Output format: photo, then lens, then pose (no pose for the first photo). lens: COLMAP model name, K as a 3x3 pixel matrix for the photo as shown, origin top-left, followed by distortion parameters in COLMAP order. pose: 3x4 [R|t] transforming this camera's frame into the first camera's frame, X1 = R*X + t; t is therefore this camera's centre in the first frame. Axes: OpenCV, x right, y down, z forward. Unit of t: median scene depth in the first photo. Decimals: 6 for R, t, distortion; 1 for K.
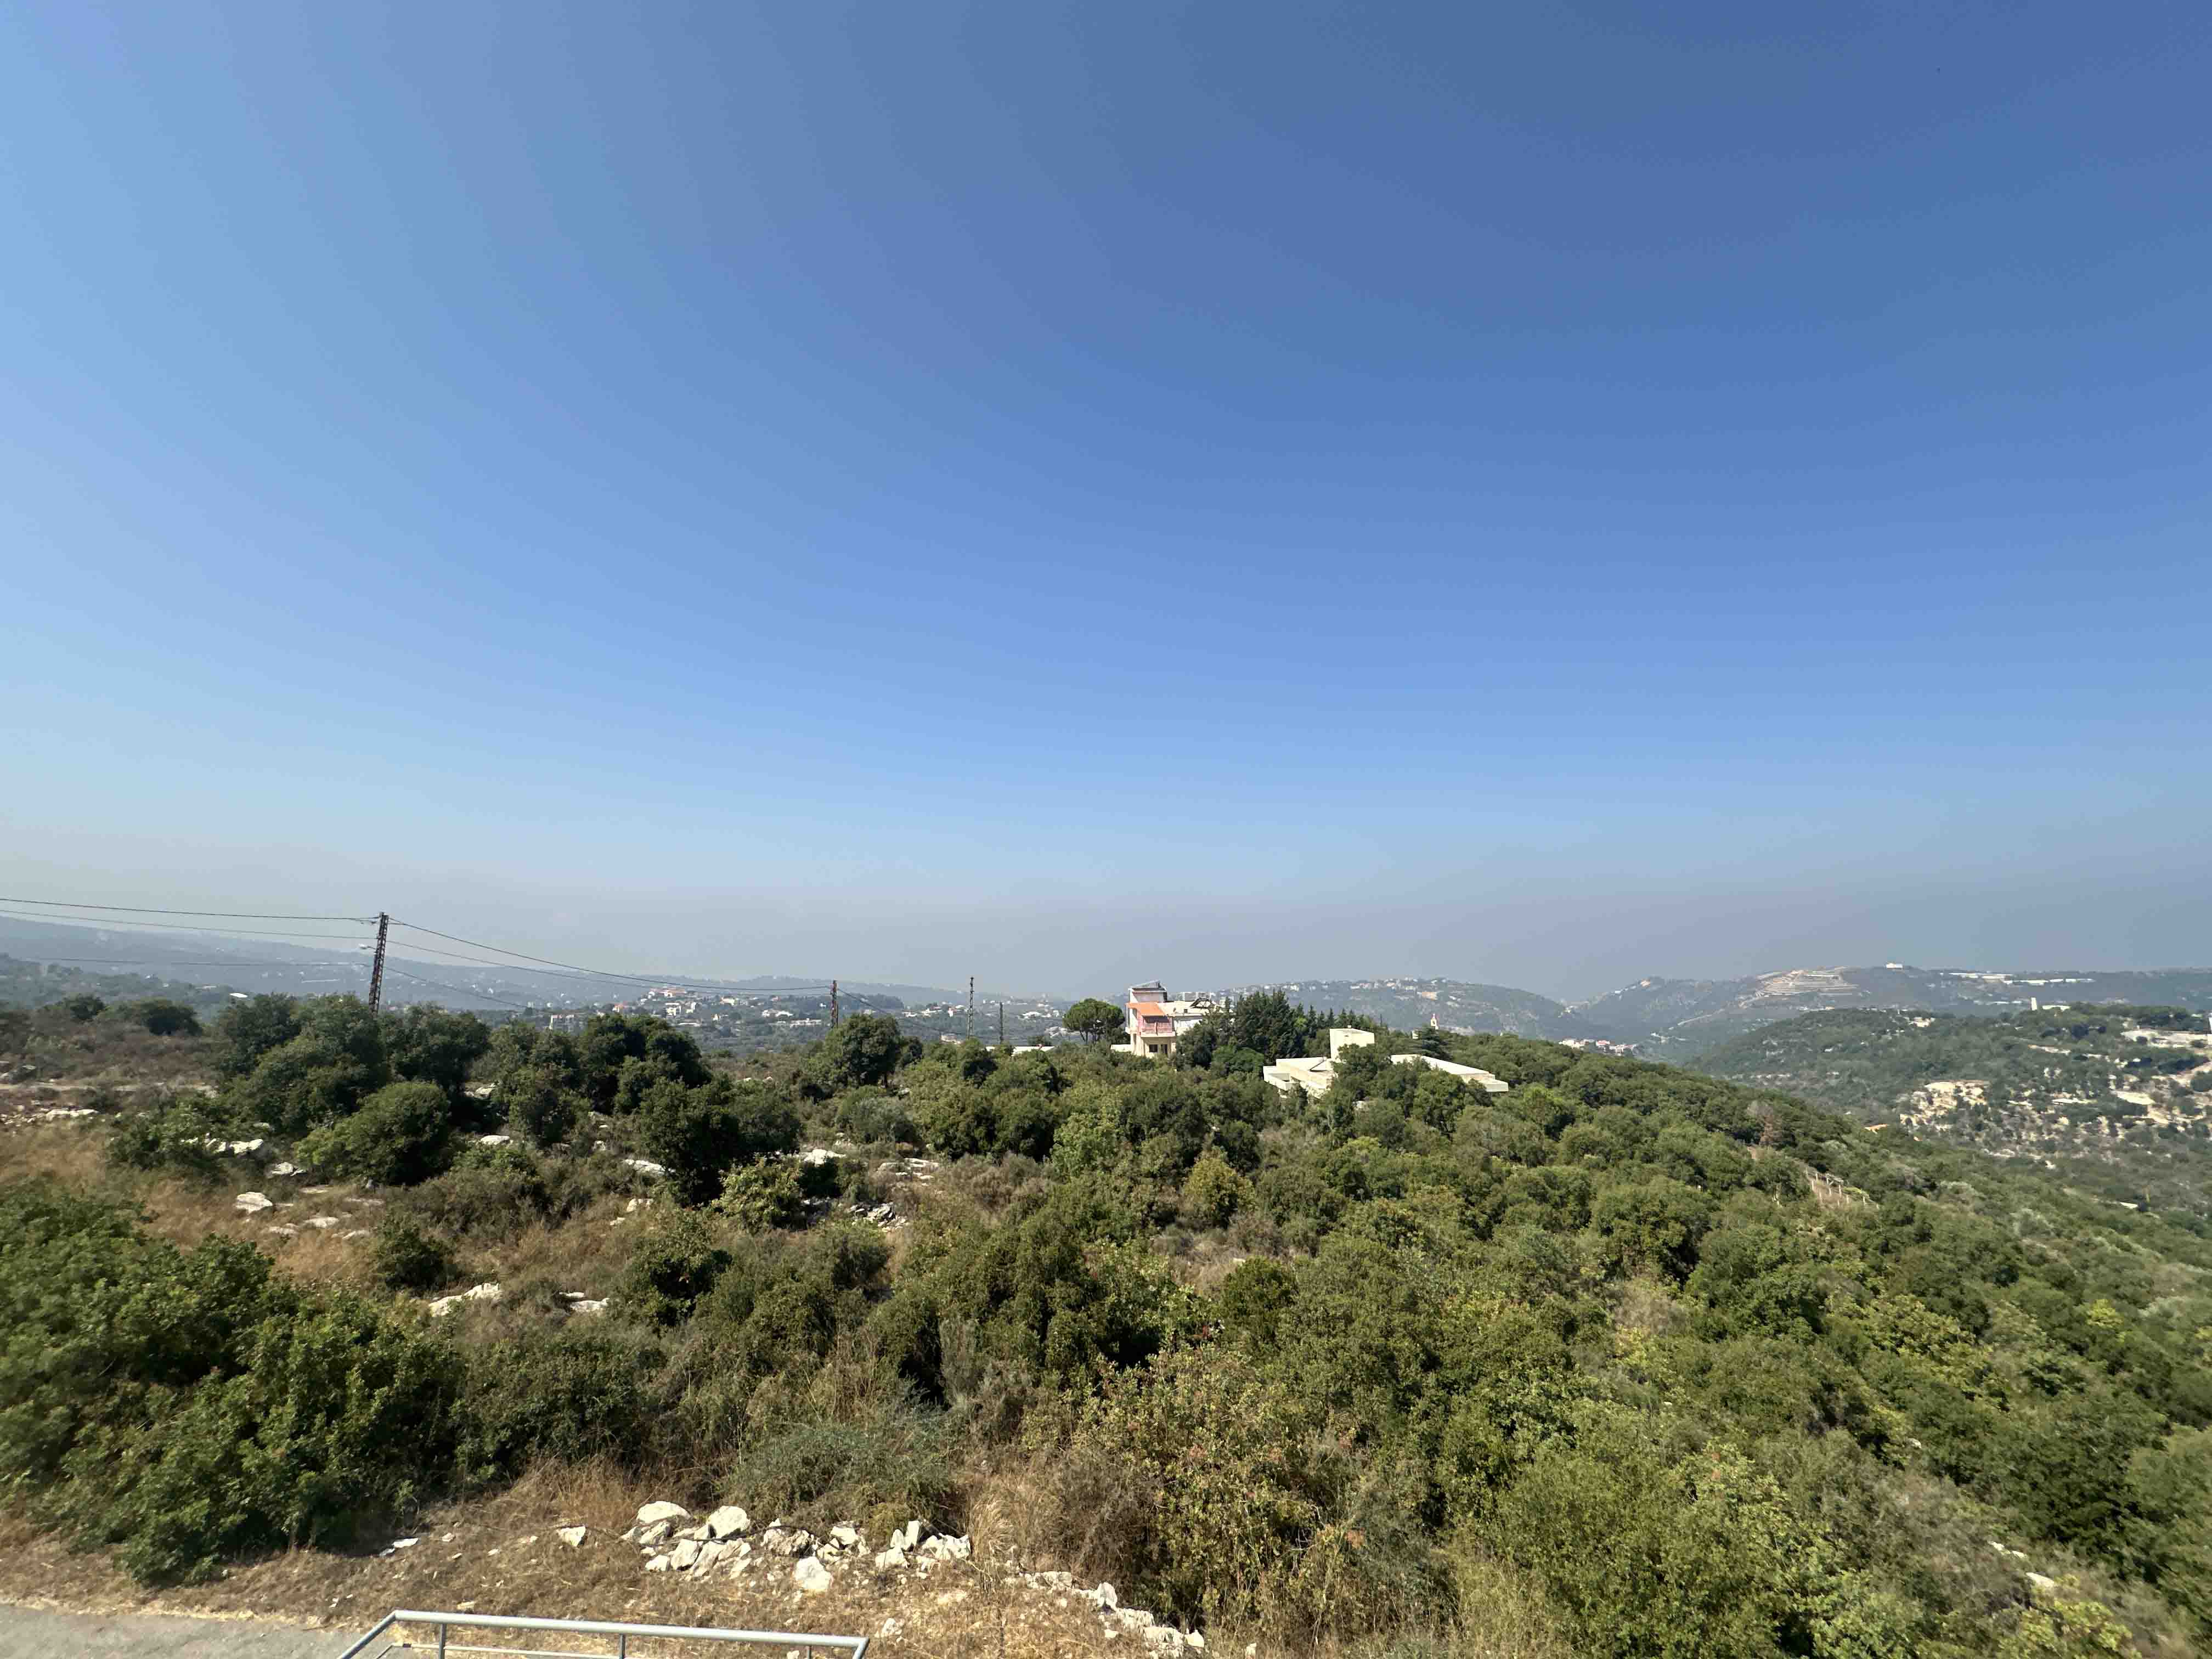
lens RADIAL K [[881.6, 0, 1106.0], [0, 881.6, 829.5], [0, 0, 1]] dist [-0.000379, 0.000007]
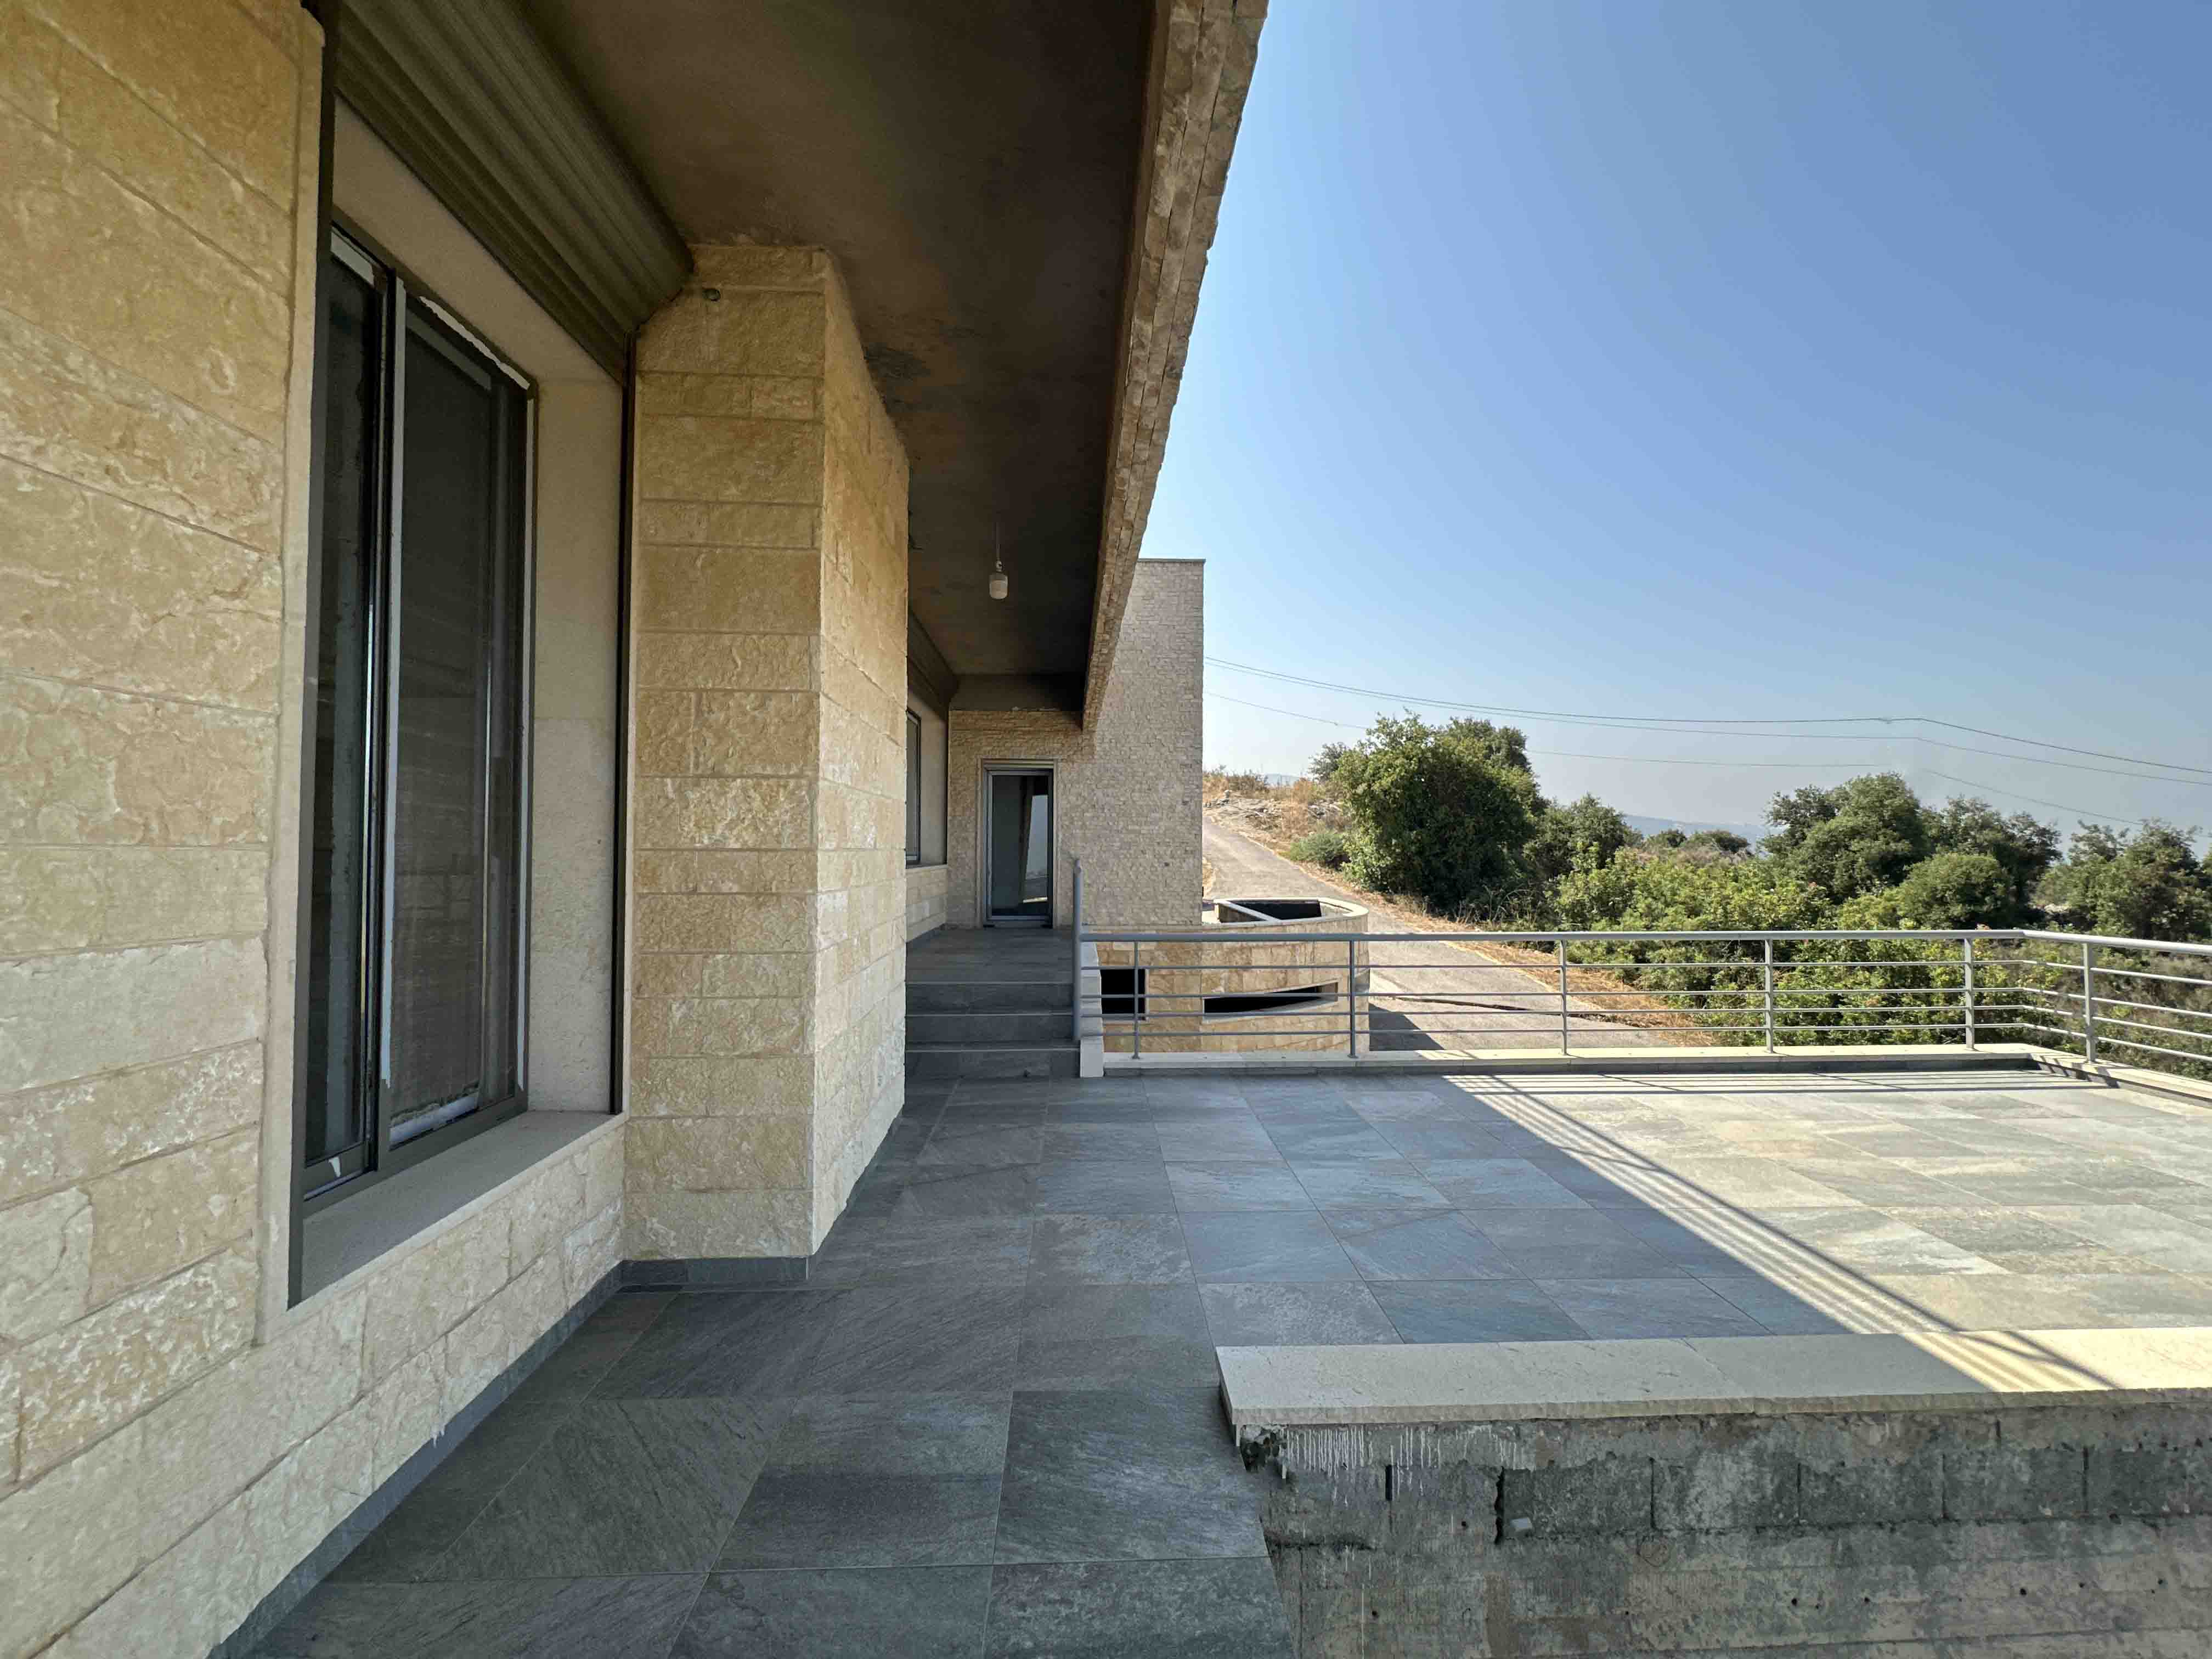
lens RADIAL K [[886.1, 0, 1106.4], [0, 886.1, 825.1], [0, 0, 1]] dist [-0.002613, 0.000082]
pose [[0.150068, -0.003844, -0.988668, -0.003375], [0.128030, 0.991648, 0.015578, 0.124895], [0.980351, -0.128917, 0.149307, -0.017367]]
